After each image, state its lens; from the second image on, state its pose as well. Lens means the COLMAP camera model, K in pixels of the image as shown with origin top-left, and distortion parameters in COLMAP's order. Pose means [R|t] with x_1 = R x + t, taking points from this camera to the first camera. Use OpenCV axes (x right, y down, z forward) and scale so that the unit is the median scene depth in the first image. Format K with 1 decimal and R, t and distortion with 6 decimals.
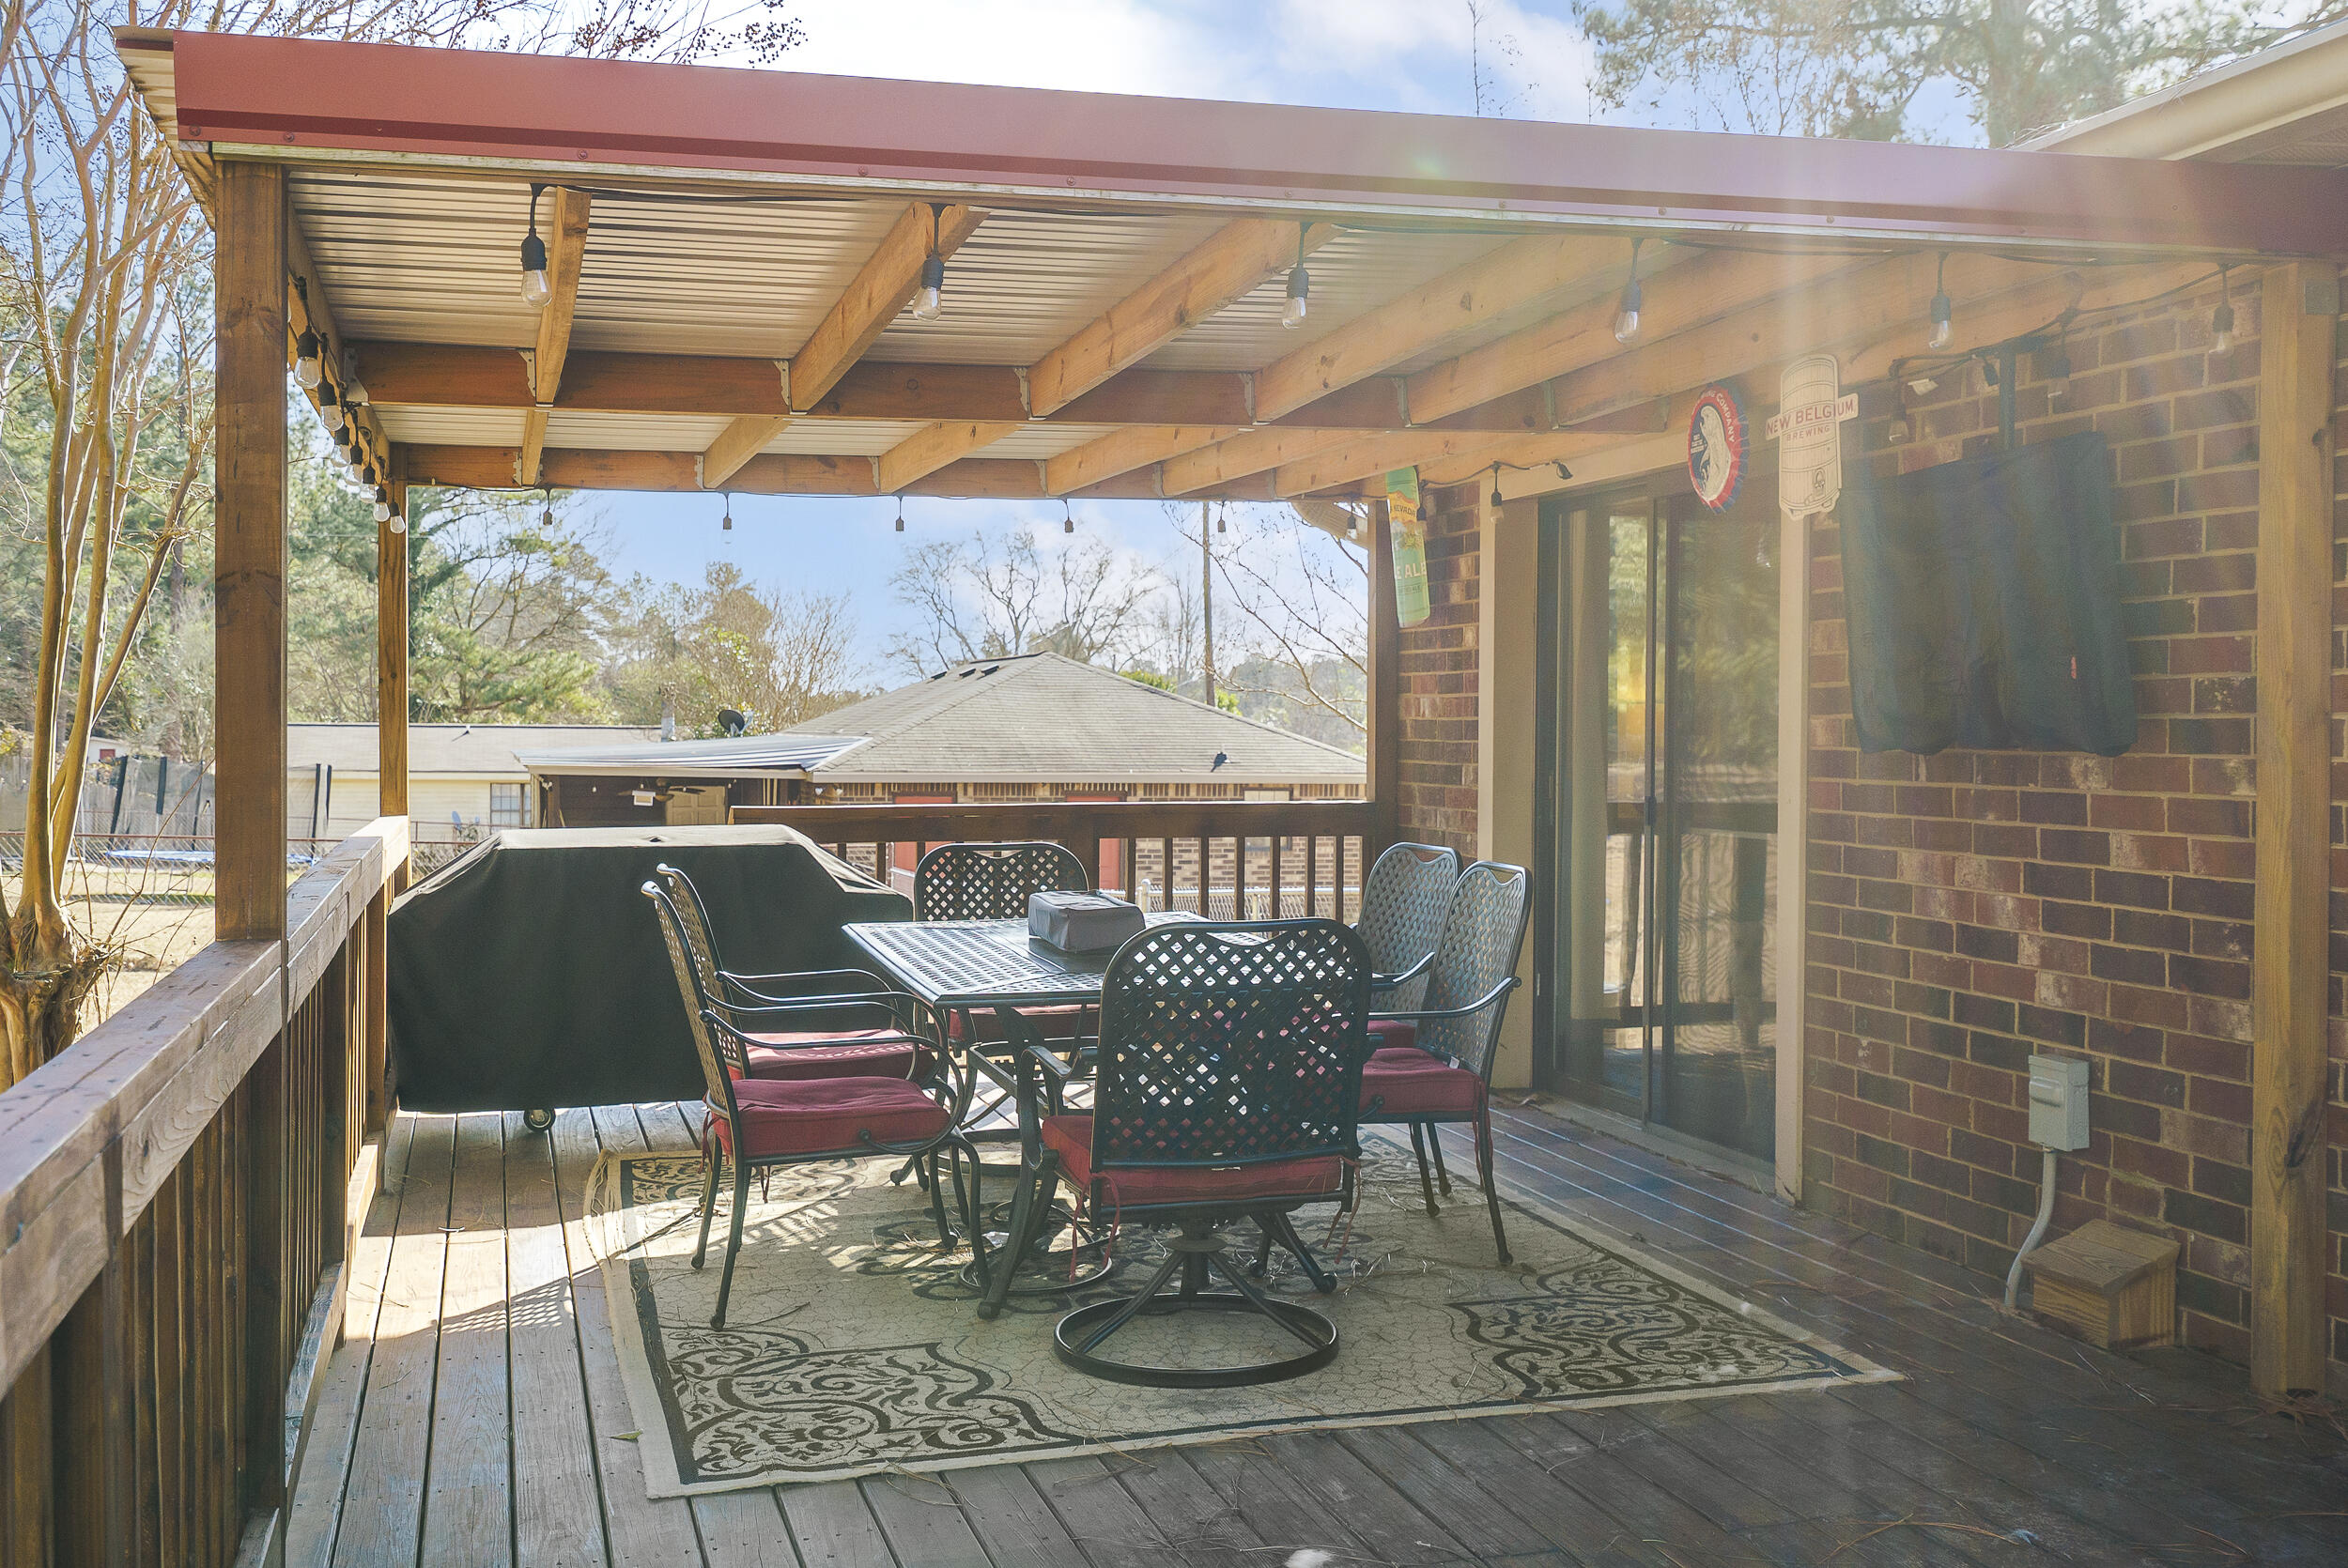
lens RADIAL K [[2273.2, 0, 1174.0], [0, 2273.2, 784.0], [0, 0, 1]] dist [-0.001526, -0.000567]
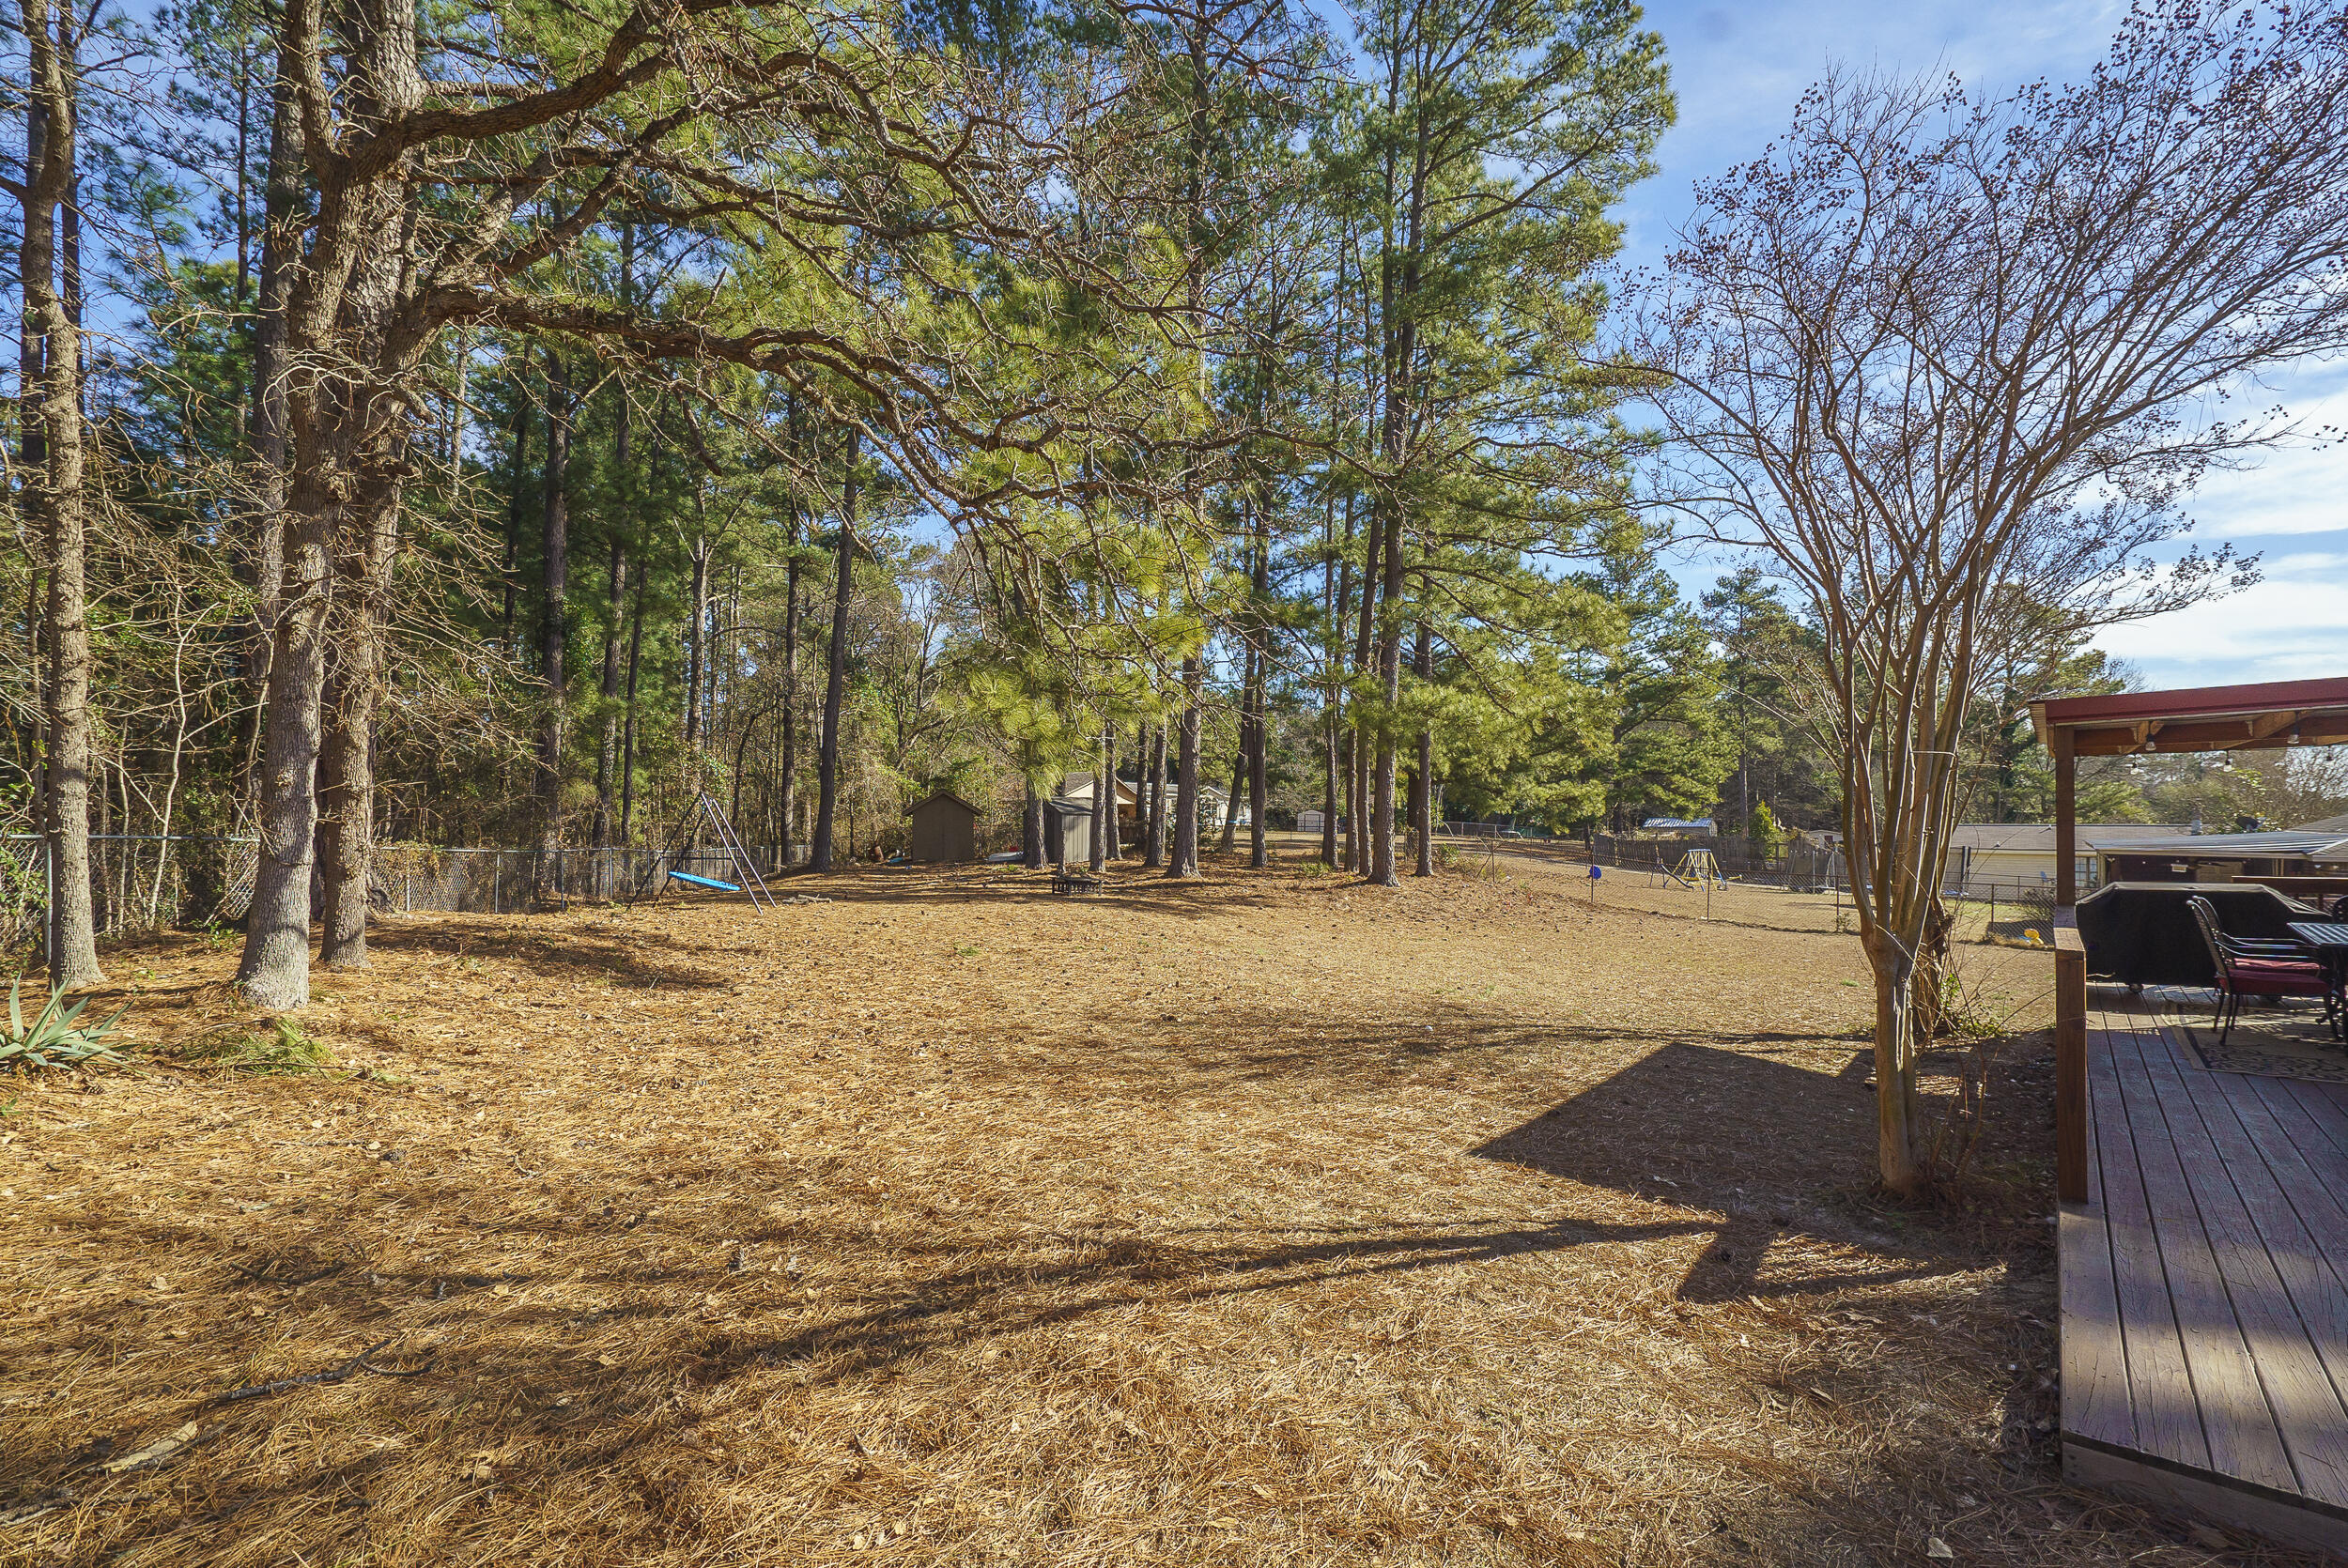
lens RADIAL K [[1061.9, 0, 1174.0], [0, 1061.9, 784.0], [0, 0, 1]] dist [0.000750, -0.000044]
pose [[0.552947, -0.035968, -0.832440, 0.138522], [-0.015929, 0.998429, -0.053721, -0.010677], [0.833064, 0.042965, 0.551505, -0.615634]]
